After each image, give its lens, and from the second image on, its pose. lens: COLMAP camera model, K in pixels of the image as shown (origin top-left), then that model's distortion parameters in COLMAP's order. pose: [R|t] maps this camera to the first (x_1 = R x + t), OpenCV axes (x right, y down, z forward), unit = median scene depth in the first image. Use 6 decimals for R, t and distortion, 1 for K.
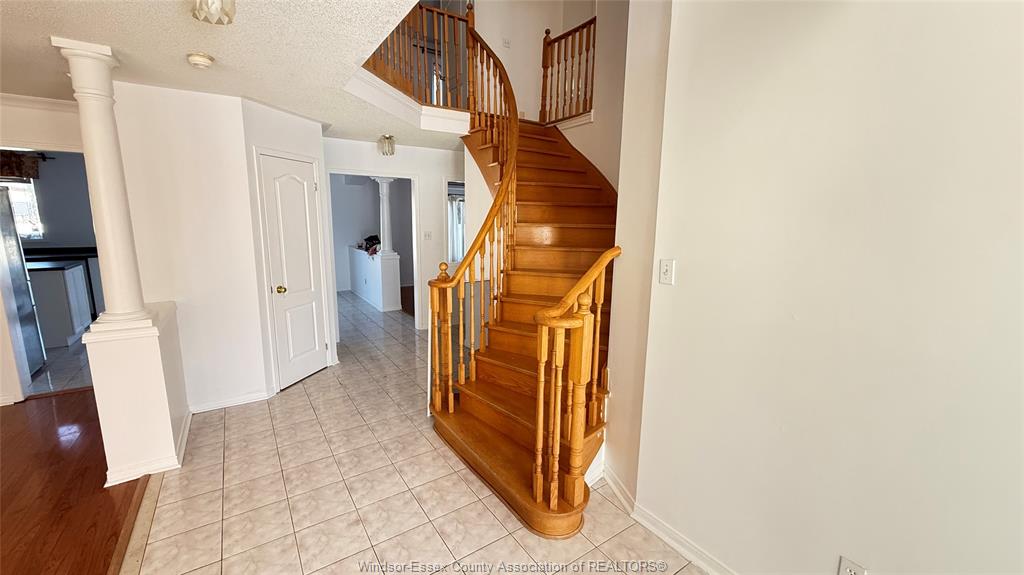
lens RADIAL K [[406.2, 0, 508.9], [0, 406.2, 287.3], [0, 0, 1]] dist [-0.000151, -0.000092]
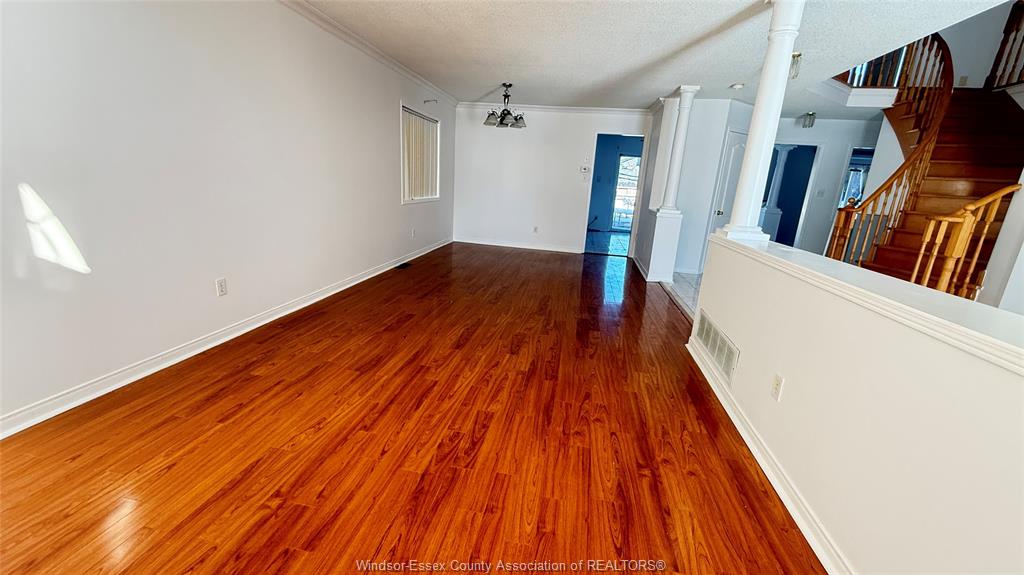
lens RADIAL K [[406.2, 0, 508.9], [0, 406.2, 287.3], [0, 0, 1]] dist [-0.000151, -0.000092]
pose [[0.717577, 0.206082, -0.665292, -0.001124], [-0.169767, 0.978165, 0.119889, 0.240060], [0.675472, 0.026915, 0.736894, -0.780887]]
